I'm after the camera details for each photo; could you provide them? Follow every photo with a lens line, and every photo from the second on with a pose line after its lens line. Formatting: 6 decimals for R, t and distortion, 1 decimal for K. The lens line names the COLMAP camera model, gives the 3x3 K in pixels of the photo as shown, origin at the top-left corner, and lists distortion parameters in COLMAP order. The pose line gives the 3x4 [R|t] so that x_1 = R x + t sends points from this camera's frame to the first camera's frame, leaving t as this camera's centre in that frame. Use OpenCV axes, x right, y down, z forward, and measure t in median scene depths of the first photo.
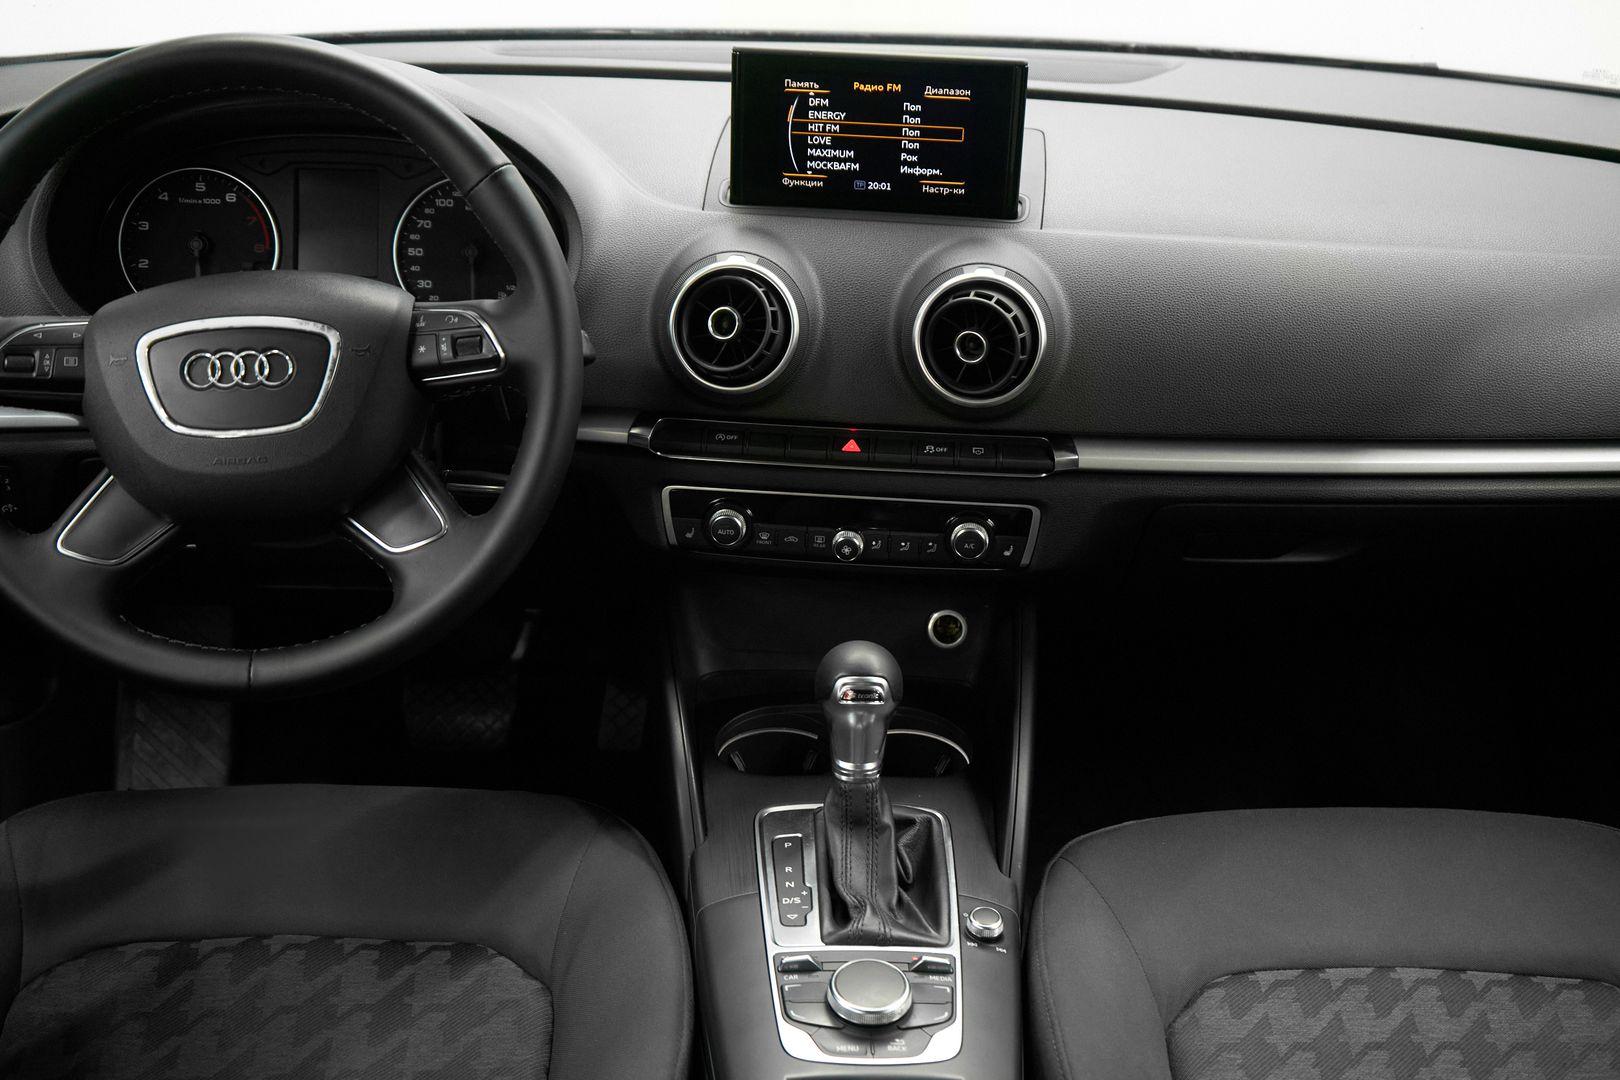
lens RADIAL K [[1980.5, 0, 801.4], [0, 1980.5, 538.6], [0, 0, 1]] dist [0.015455, 0.000000]
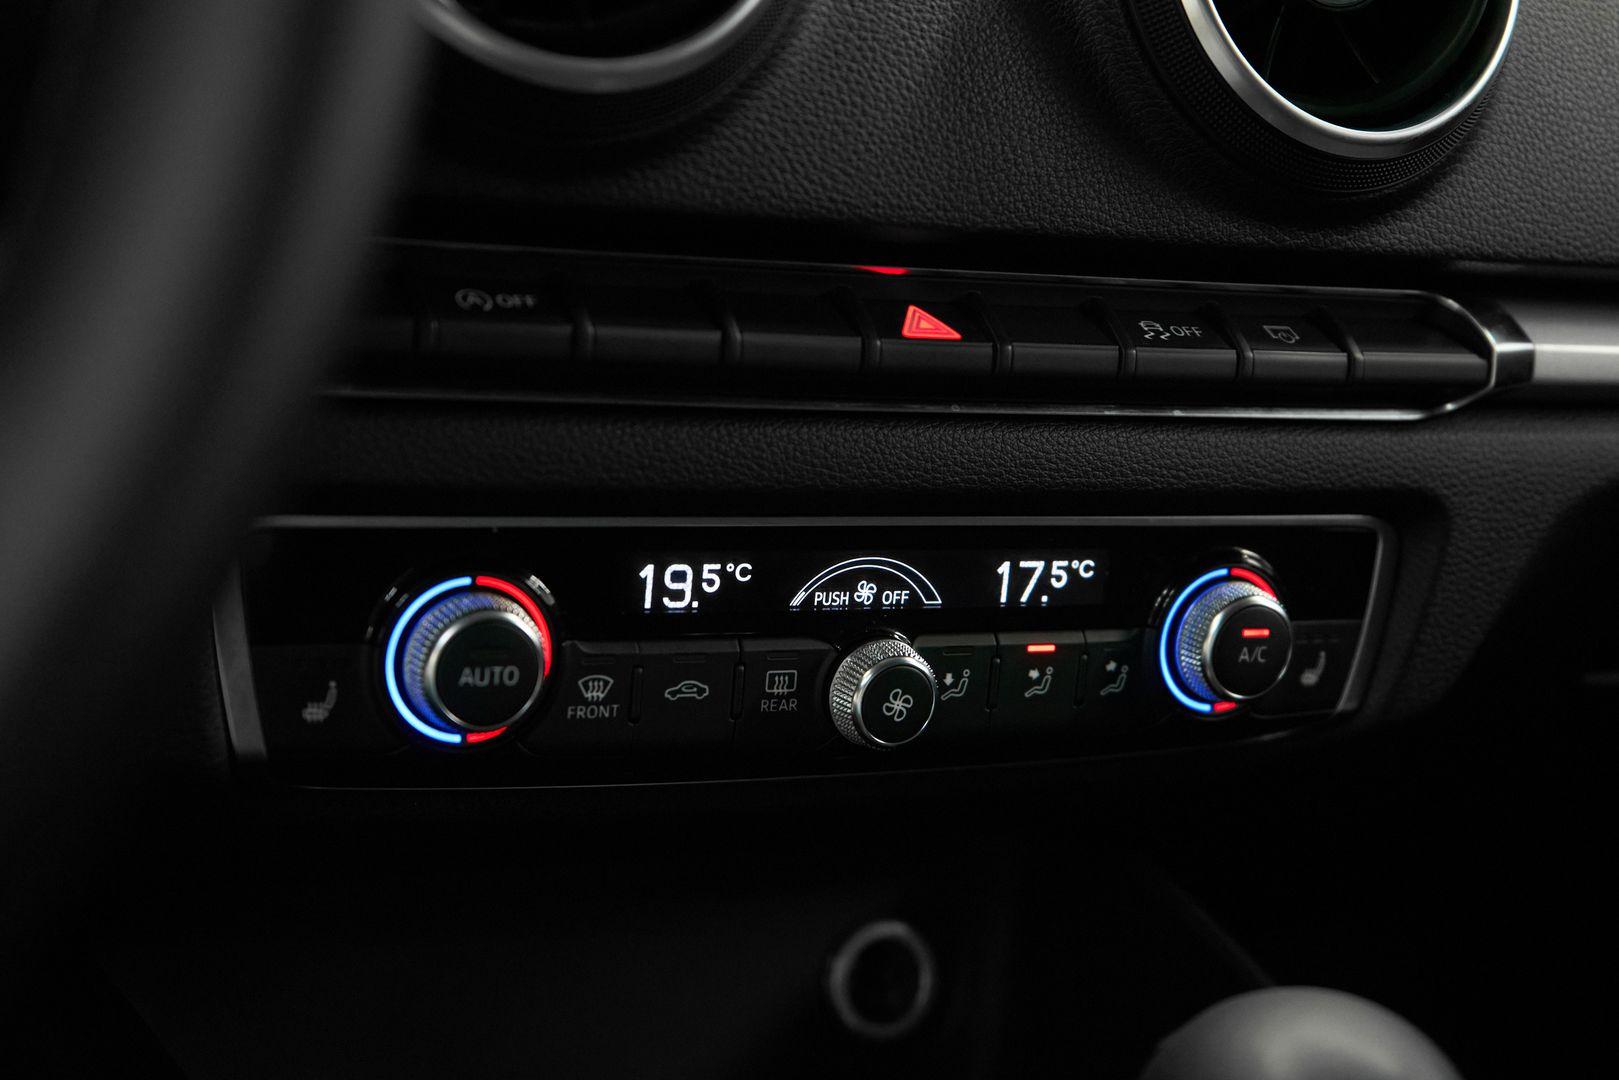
lens RADIAL K [[2423.8, 0, 798.9], [0, 2423.8, 540.5], [0, 0, 1]] dist [0.021528, 0.000000]
pose [[0.860340, -0.046585, 0.507587, -0.167465], [0.130339, 0.982814, -0.130721, 0.026667], [-0.492774, 0.178623, 0.851626, 0.717662]]
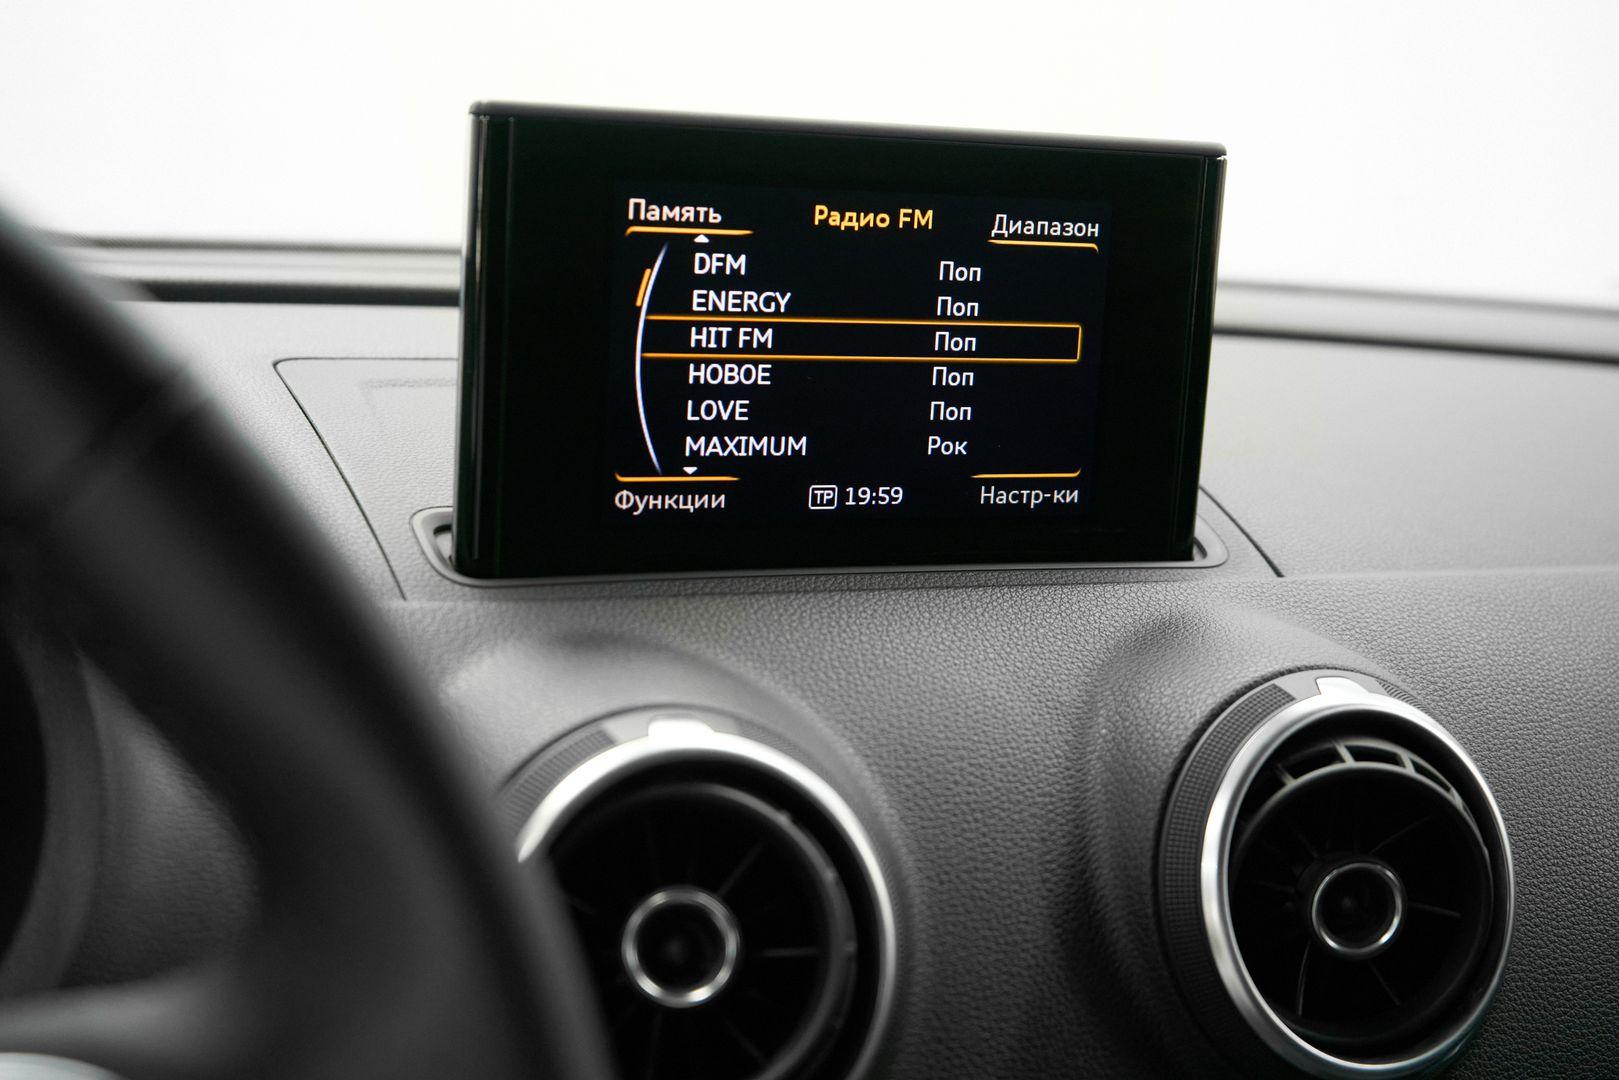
lens RADIAL K [[2423.8, 0, 795.5], [0, 2423.8, 540.0], [0, 0, 1]] dist [0.021528, 0.000000]
pose [[0.861033, -0.065503, 0.504313, -0.196265], [0.177829, 0.967846, -0.177905, -0.097291], [-0.476445, 0.242864, 0.844996, 0.653789]]
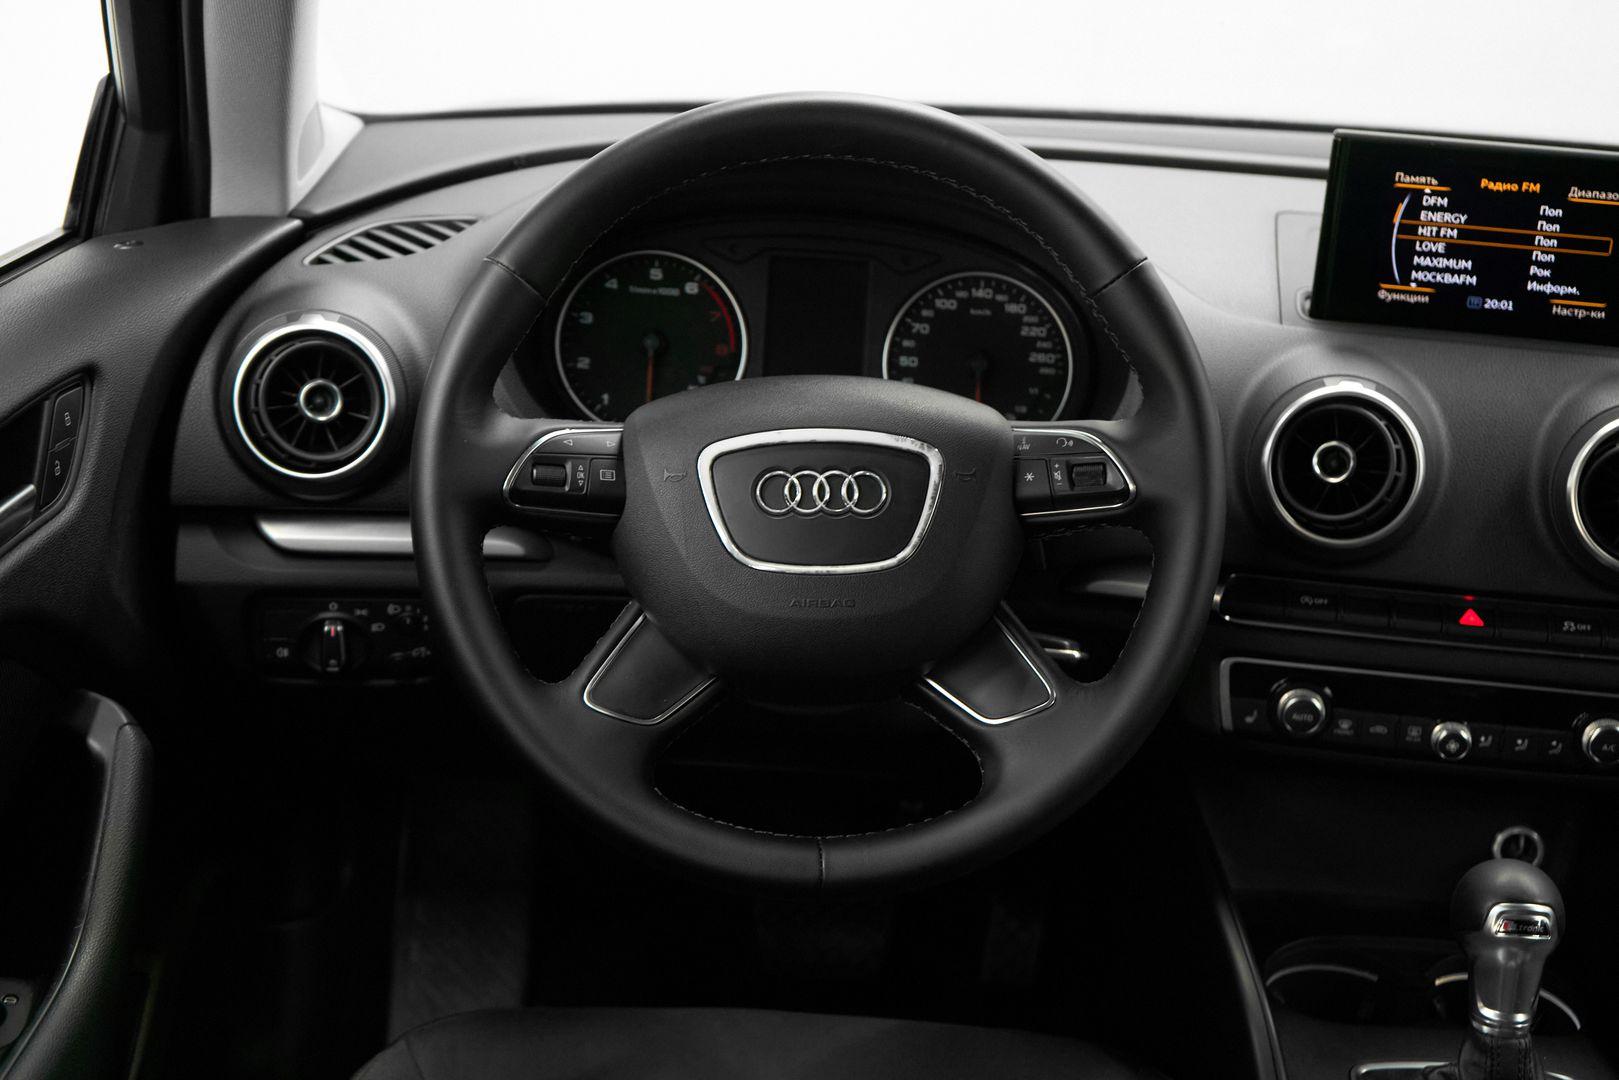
lens RADIAL K [[2423.8, 0, 806.6], [0, 2423.8, 531.7], [0, 0, 1]] dist [0.021528, 0.000000]
pose [[0.999132, 0.040855, -0.008080, -0.240824], [-0.041395, 0.995529, -0.084901, 0.013963], [0.004575, 0.085162, 0.996357, 0.001107]]
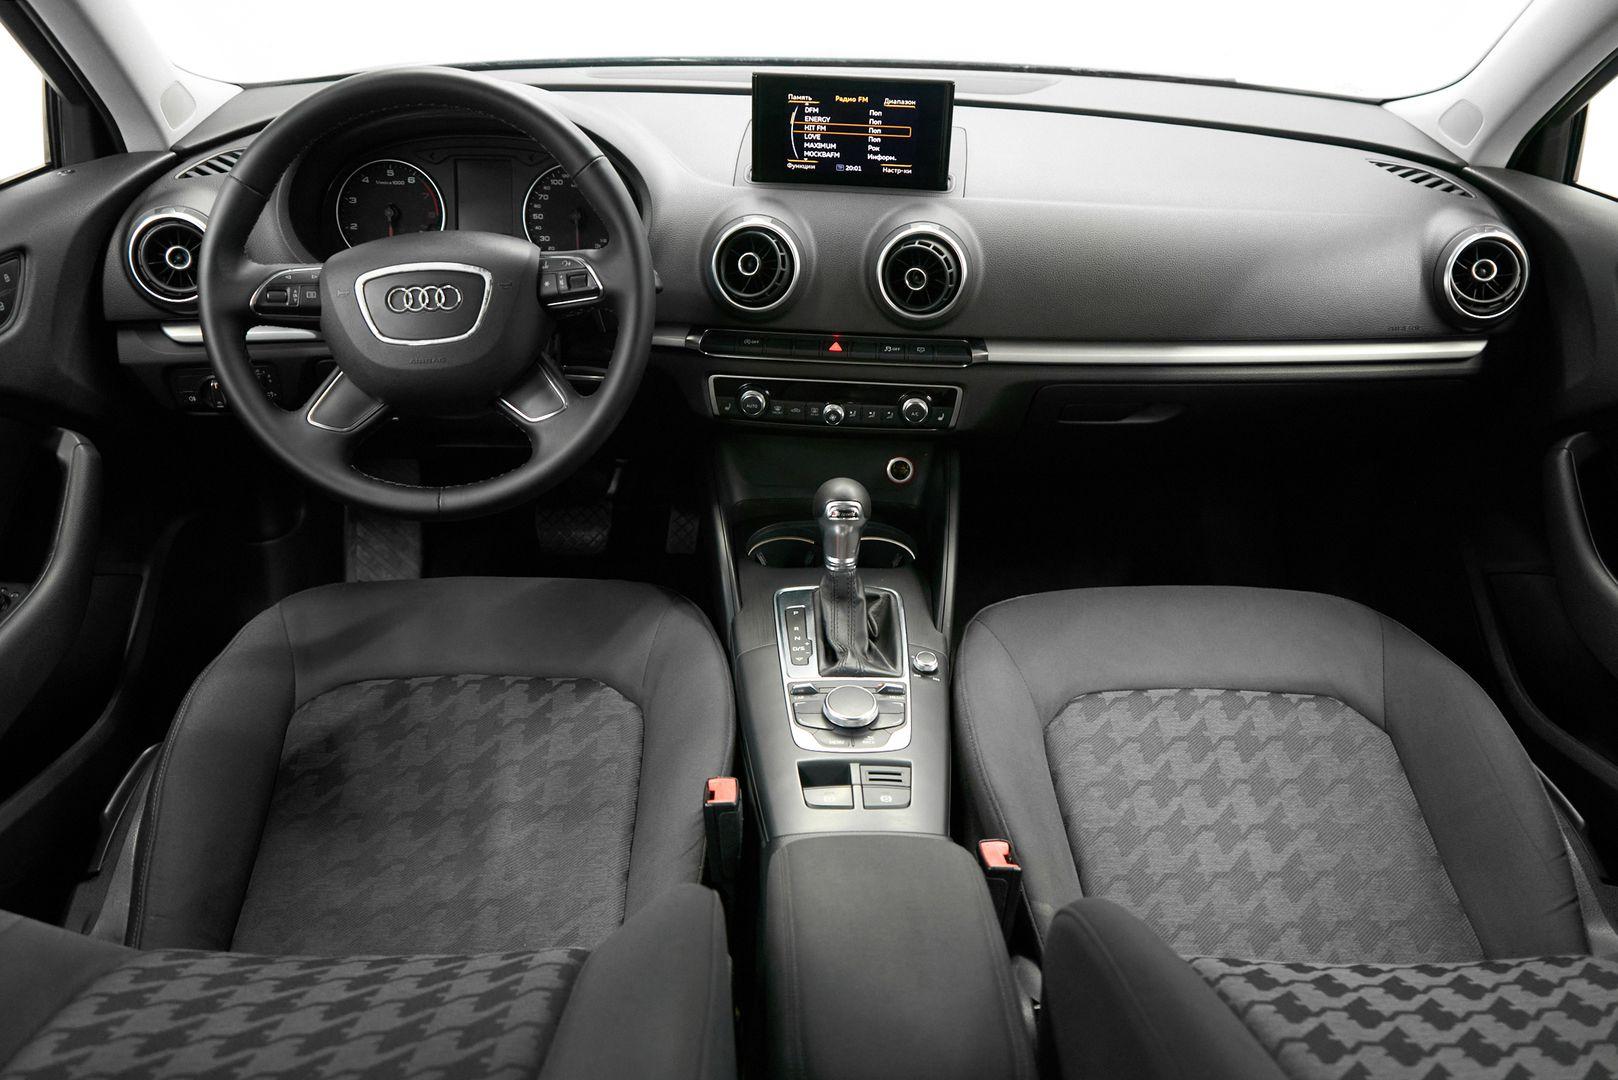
lens RADIAL K [[1359.5, 0, 806.5], [0, 1359.5, 546.5], [0, 0, 1]] dist [-0.004216, 0.012517]
pose [[0.999940, -0.009541, 0.005374, -0.003587], [0.008964, 0.995064, 0.098830, 0.001116], [-0.006290, -0.098776, 0.995090, -0.029963]]
